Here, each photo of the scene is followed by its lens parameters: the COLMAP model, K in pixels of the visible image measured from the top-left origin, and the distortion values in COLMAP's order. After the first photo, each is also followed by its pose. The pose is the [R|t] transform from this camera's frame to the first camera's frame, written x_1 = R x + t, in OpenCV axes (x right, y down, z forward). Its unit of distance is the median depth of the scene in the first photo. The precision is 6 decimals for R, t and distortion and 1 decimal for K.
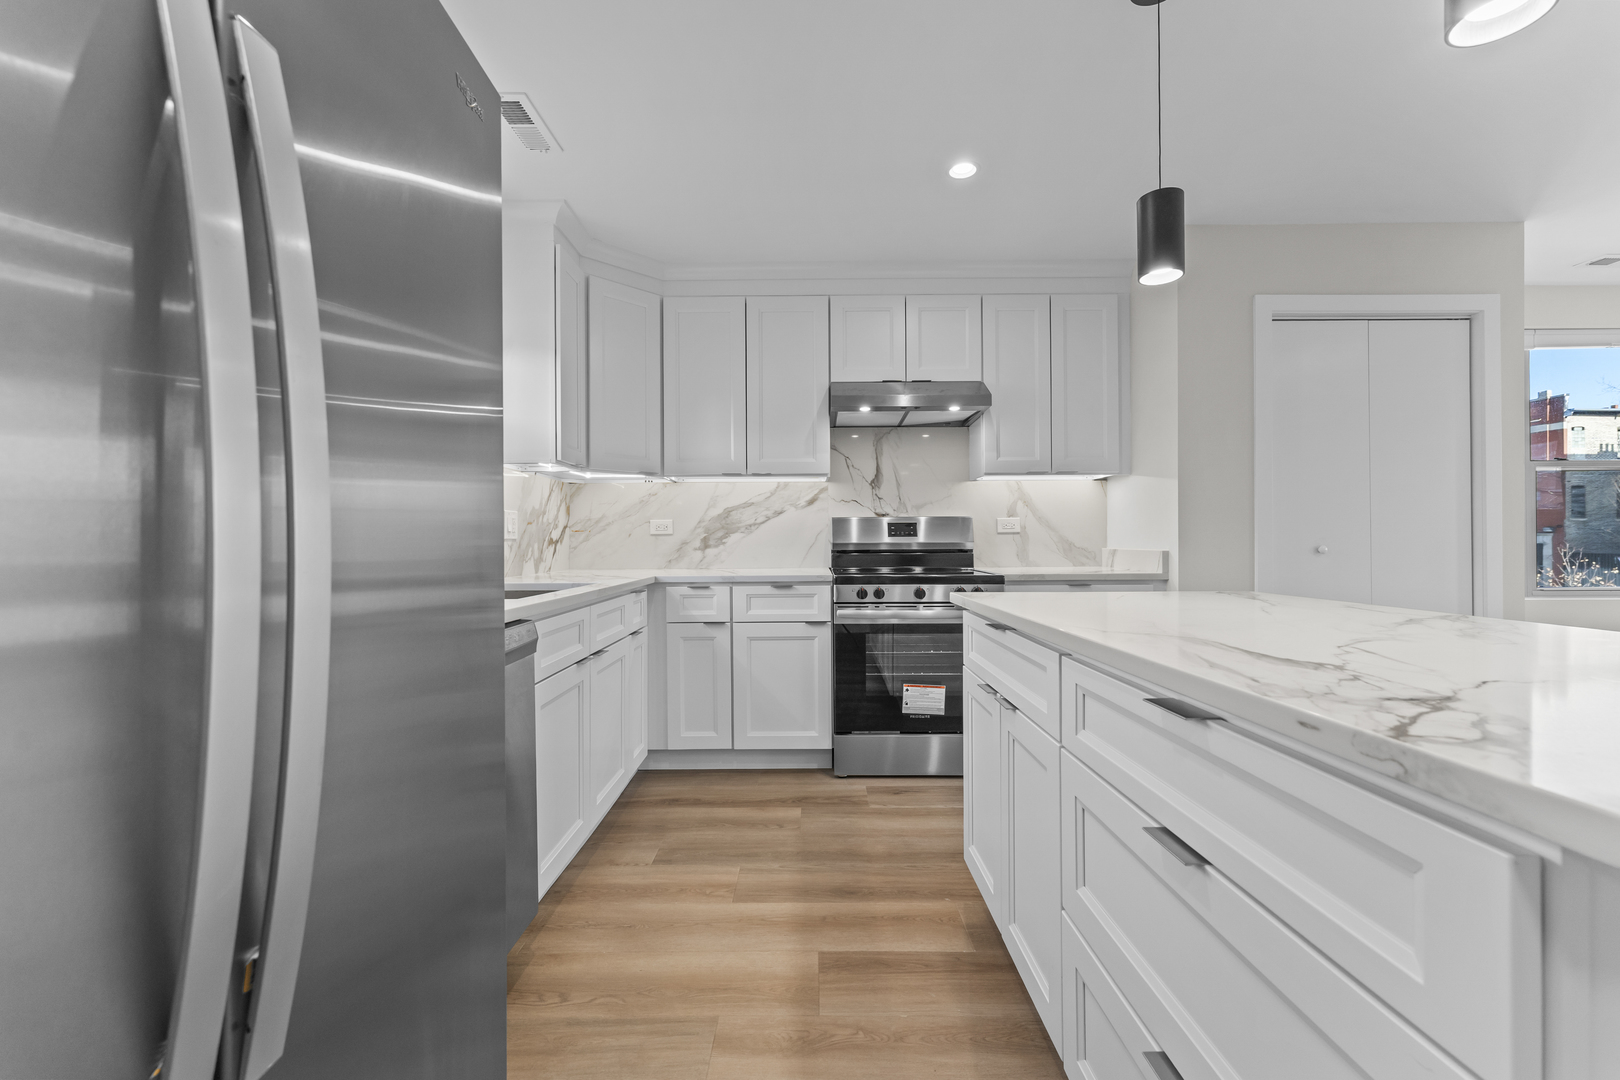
lens RADIAL K [[652.0, 0, 811.9], [0, 652.0, 545.8], [0, 0, 1]] dist [0.000162, 0.000056]
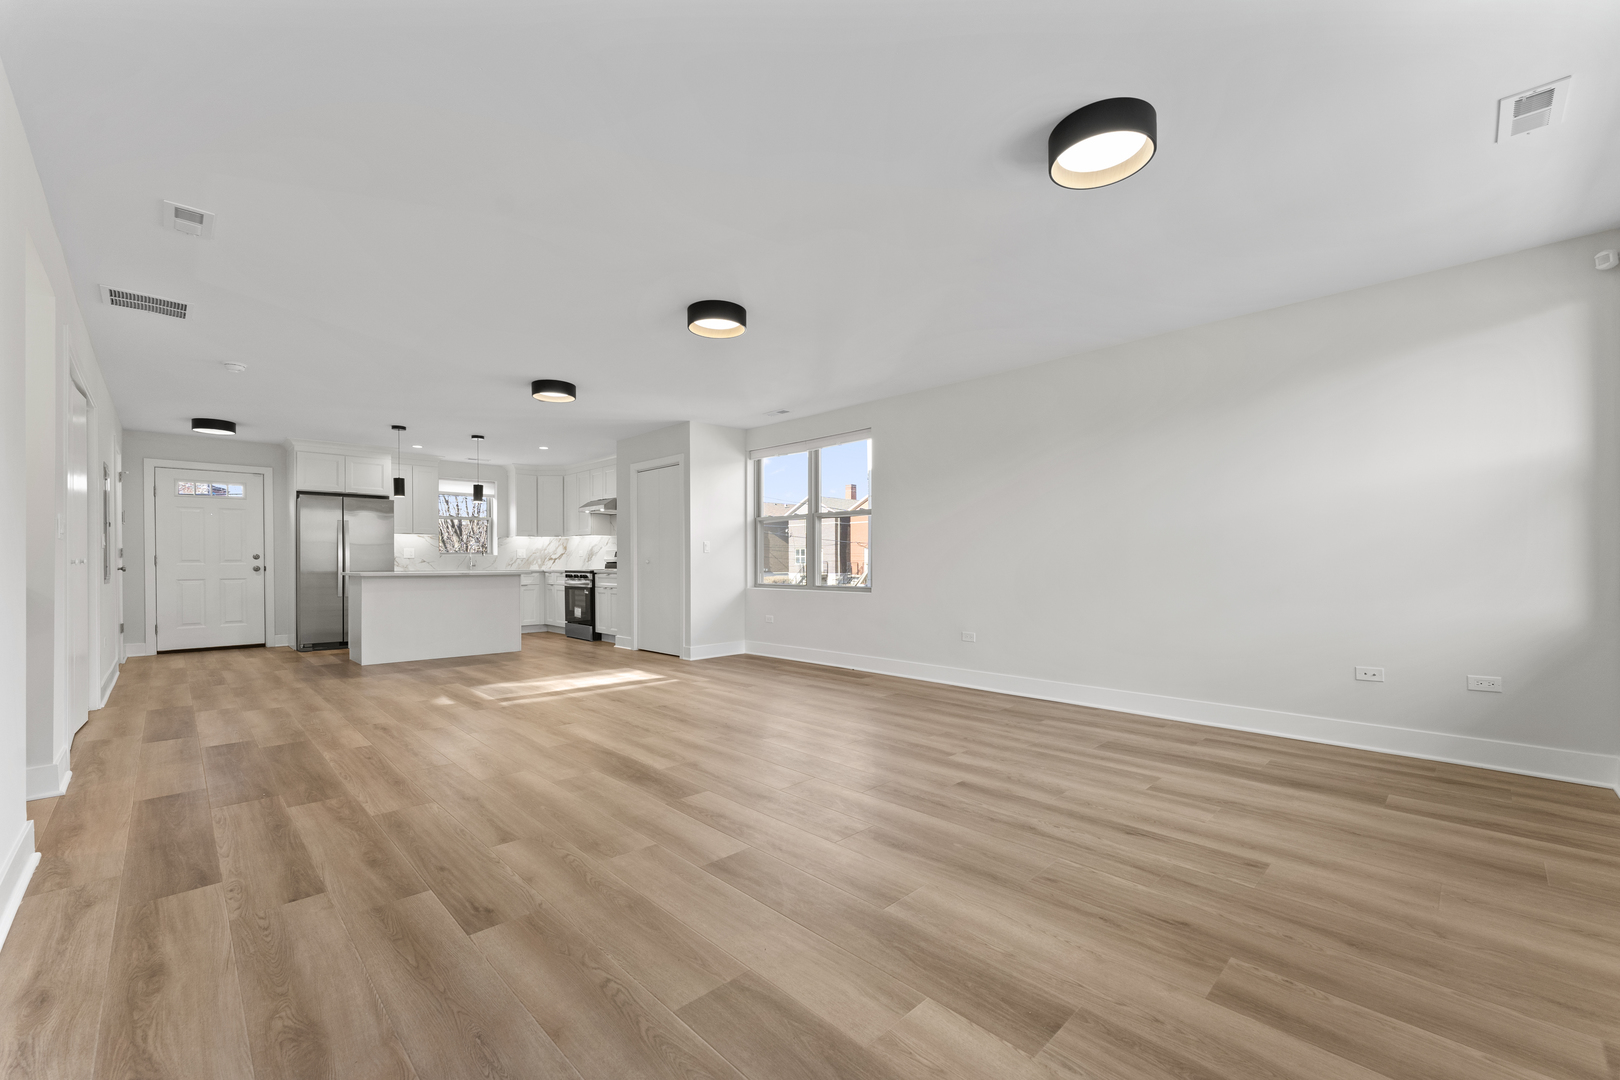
lens RADIAL K [[665.1, 0, 817.4], [0, 665.1, 563.8], [0, 0, 1]] dist [0.000020, 0.000090]
pose [[0.701168, 0.004642, -0.712981, 2.600933], [-0.007547, 0.999971, -0.000911, 0.010047], [0.712956, 0.006019, 0.701183, -0.279831]]
